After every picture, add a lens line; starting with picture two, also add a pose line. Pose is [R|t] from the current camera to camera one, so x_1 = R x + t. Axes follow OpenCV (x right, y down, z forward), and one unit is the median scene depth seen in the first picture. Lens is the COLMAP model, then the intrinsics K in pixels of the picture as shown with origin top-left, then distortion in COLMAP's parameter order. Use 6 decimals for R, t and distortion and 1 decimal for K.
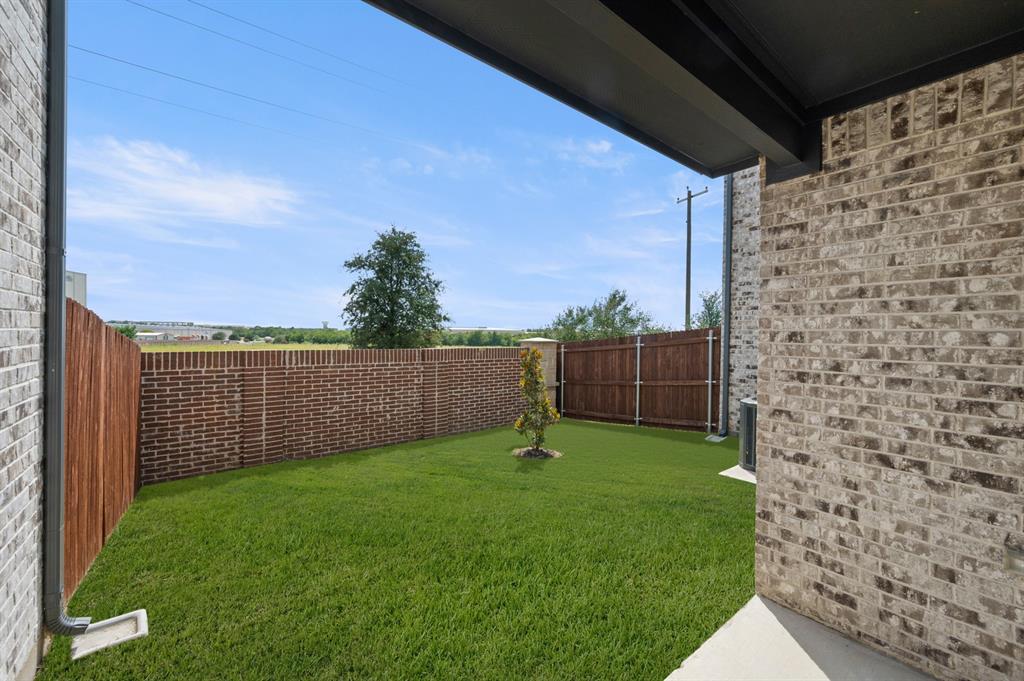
lens RADIAL K [[401.2, 0, 512.0], [0, 401.2, 340.5], [0, 0, 1]] dist [0.000148, -0.000035]
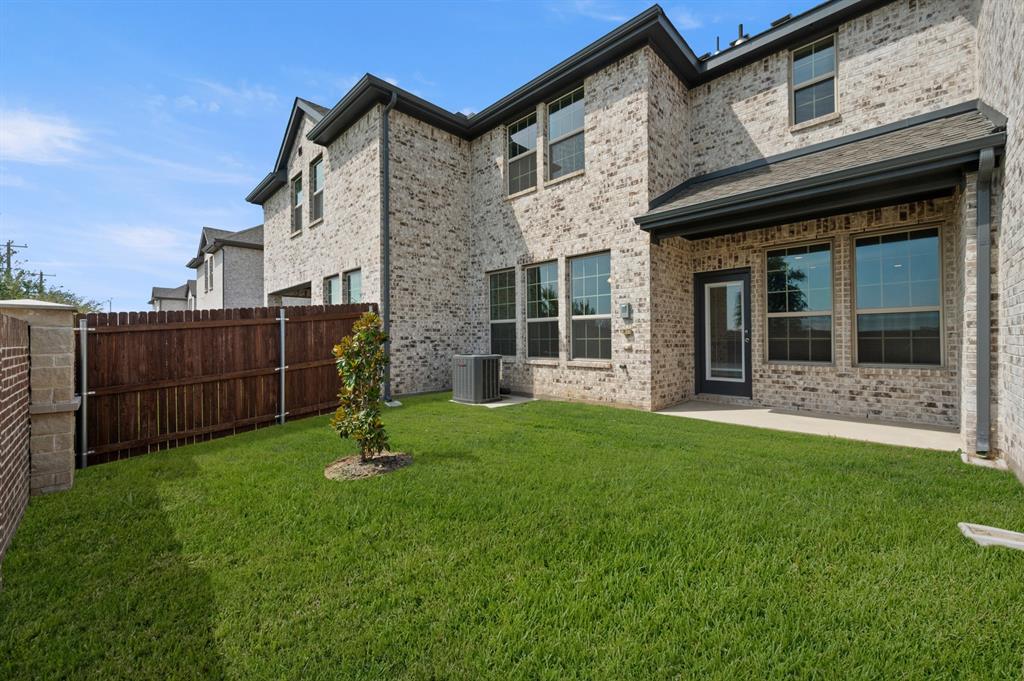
lens RADIAL K [[403.5, 0, 513.5], [0, 403.5, 336.0], [0, 0, 1]] dist [0.001143, -0.000207]
pose [[-0.126699, -0.004253, 0.991932, -1.890012], [0.016582, 0.999842, 0.006405, 0.167847], [-0.991803, 0.017260, -0.126608, 2.395489]]
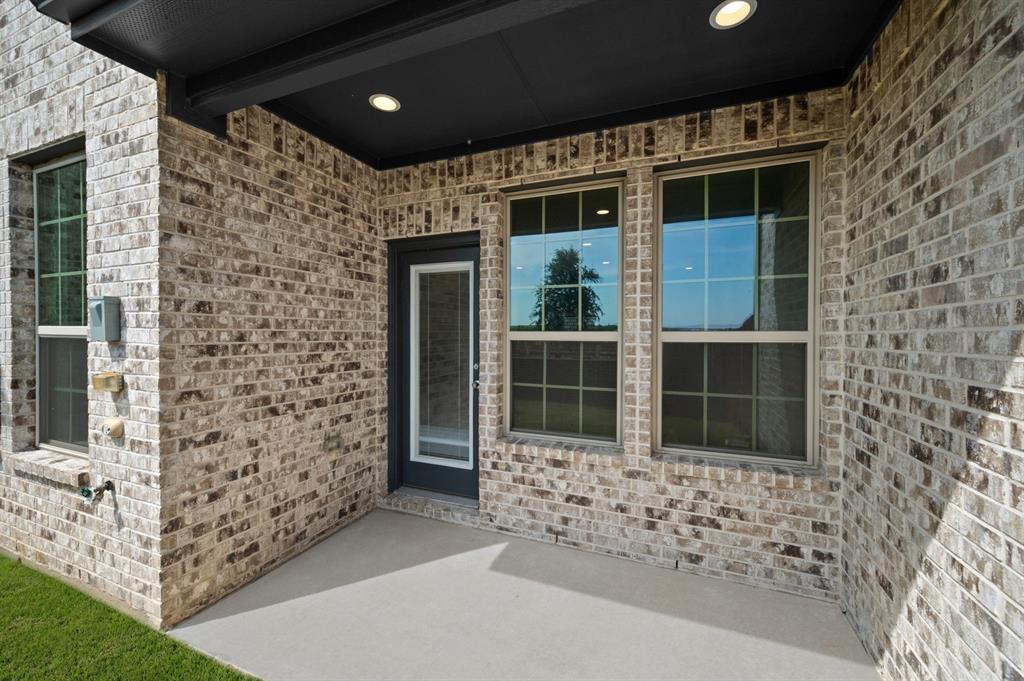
lens RADIAL K [[403.5, 0, 513.5], [0, 403.5, 336.0], [0, 0, 1]] dist [0.001143, -0.000207]
pose [[-0.494320, -0.022980, 0.868976, -0.458466], [-0.001190, 0.999667, 0.025759, 0.034089], [-0.869279, 0.011699, -0.494183, 0.895123]]
